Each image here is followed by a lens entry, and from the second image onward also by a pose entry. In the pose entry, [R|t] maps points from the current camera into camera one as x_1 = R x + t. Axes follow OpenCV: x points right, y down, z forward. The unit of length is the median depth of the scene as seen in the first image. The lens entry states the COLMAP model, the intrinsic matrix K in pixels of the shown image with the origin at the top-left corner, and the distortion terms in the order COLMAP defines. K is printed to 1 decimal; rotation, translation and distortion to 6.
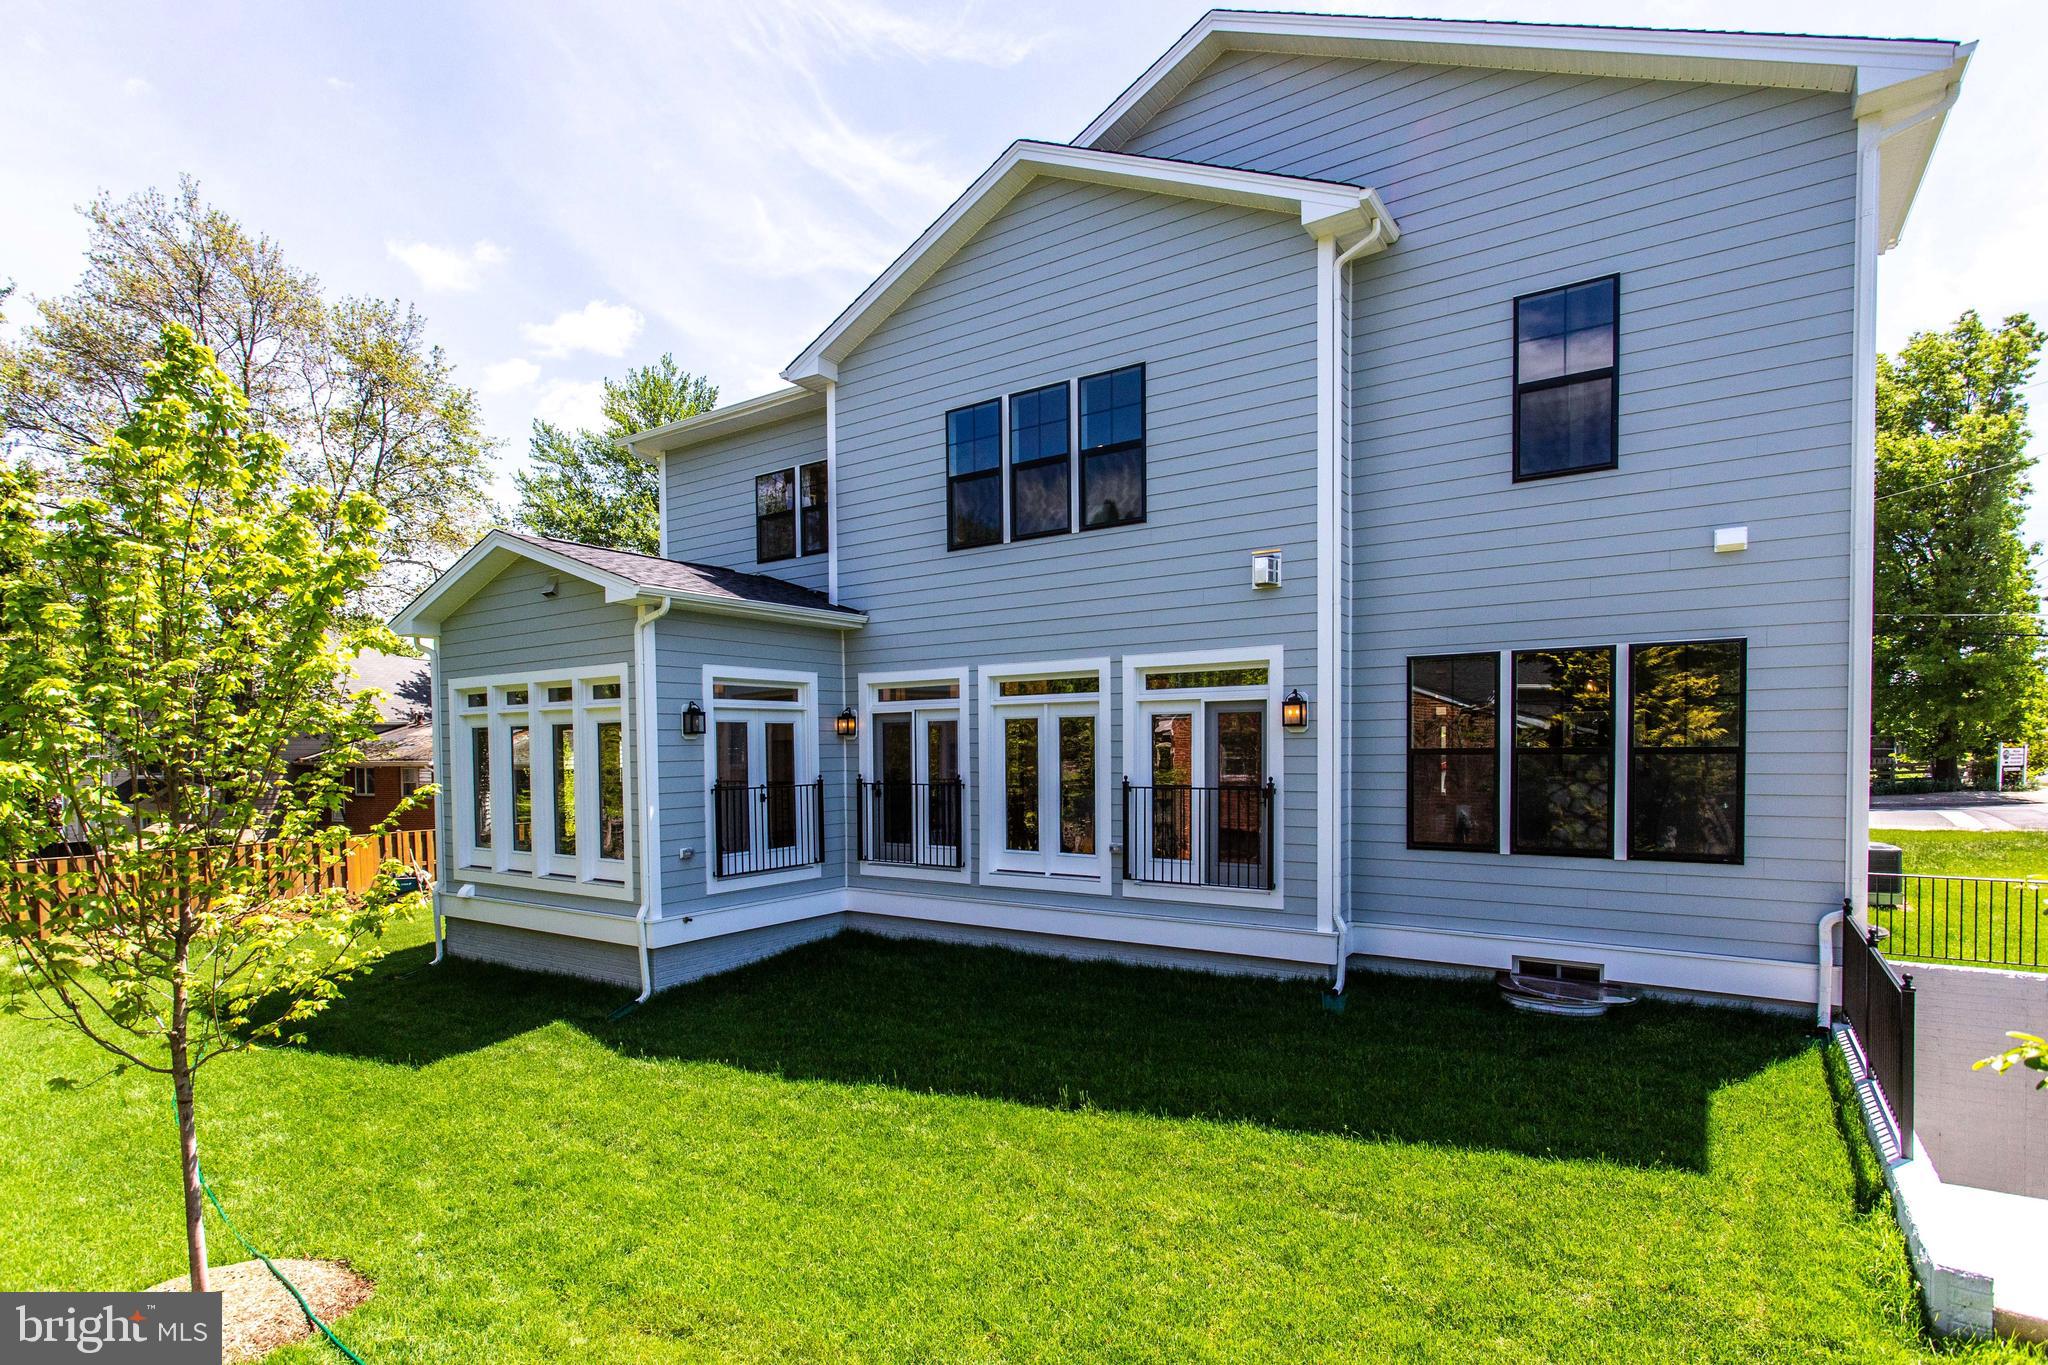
lens RADIAL K [[1020.7, 0, 1006.0], [0, 1020.7, 769.9], [0, 0, 1]] dist [-0.000373, -0.000765]
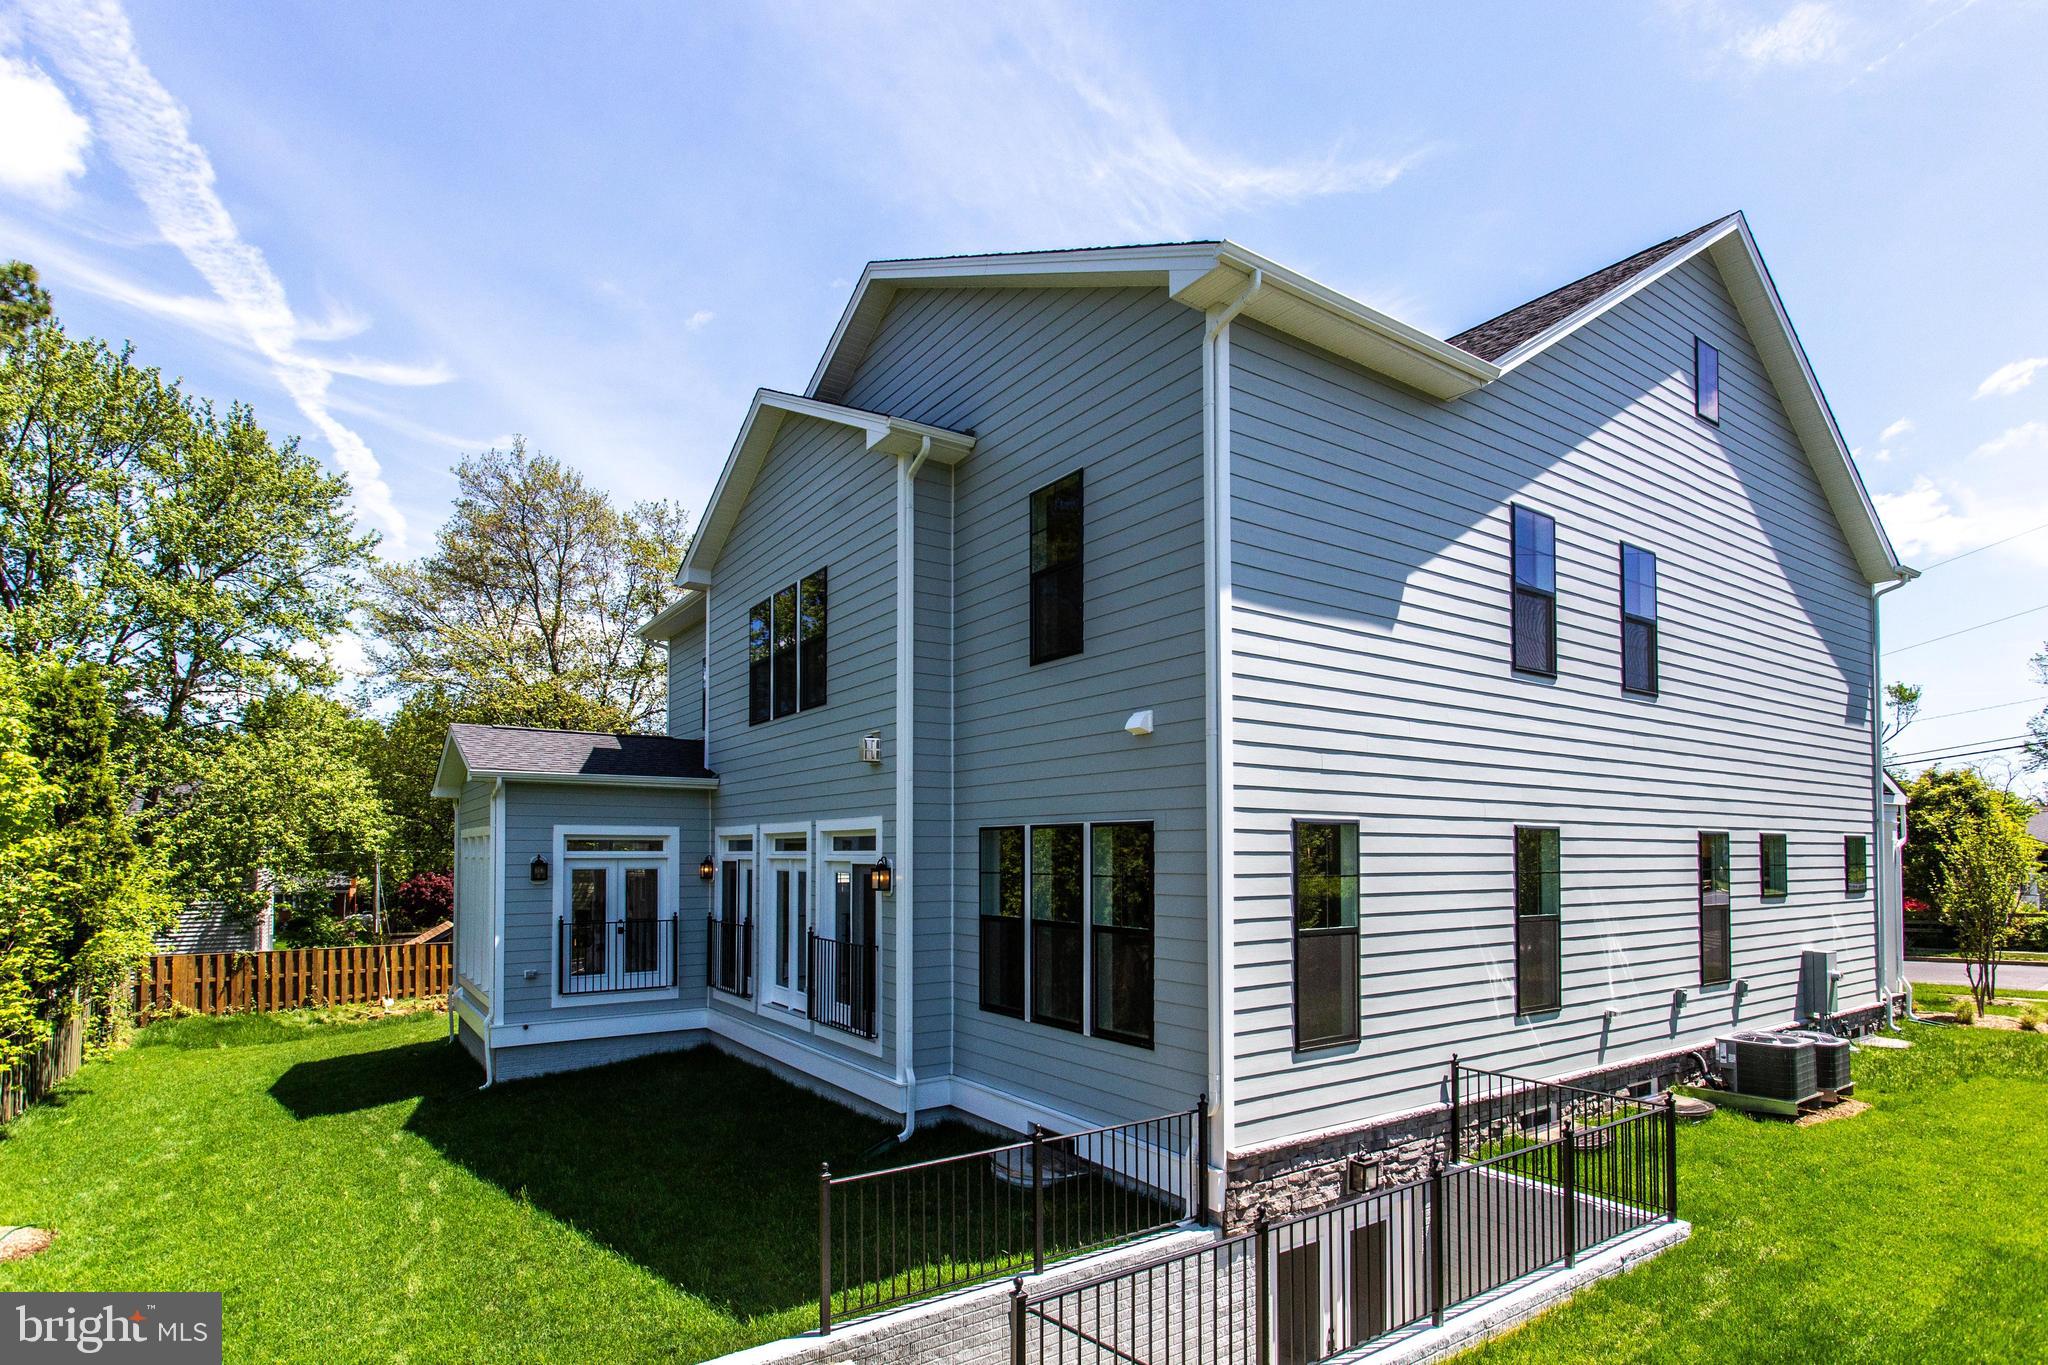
lens RADIAL K [[1020.7, 0, 1017.2], [0, 1020.7, 821.3], [0, 0, 1]] dist [-0.000373, -0.000765]
pose [[0.936209, 0.001380, -0.351440, 0.695325], [-0.020811, 0.998455, -0.051518, -0.054804], [0.350826, 0.055546, 0.934792, 0.016599]]
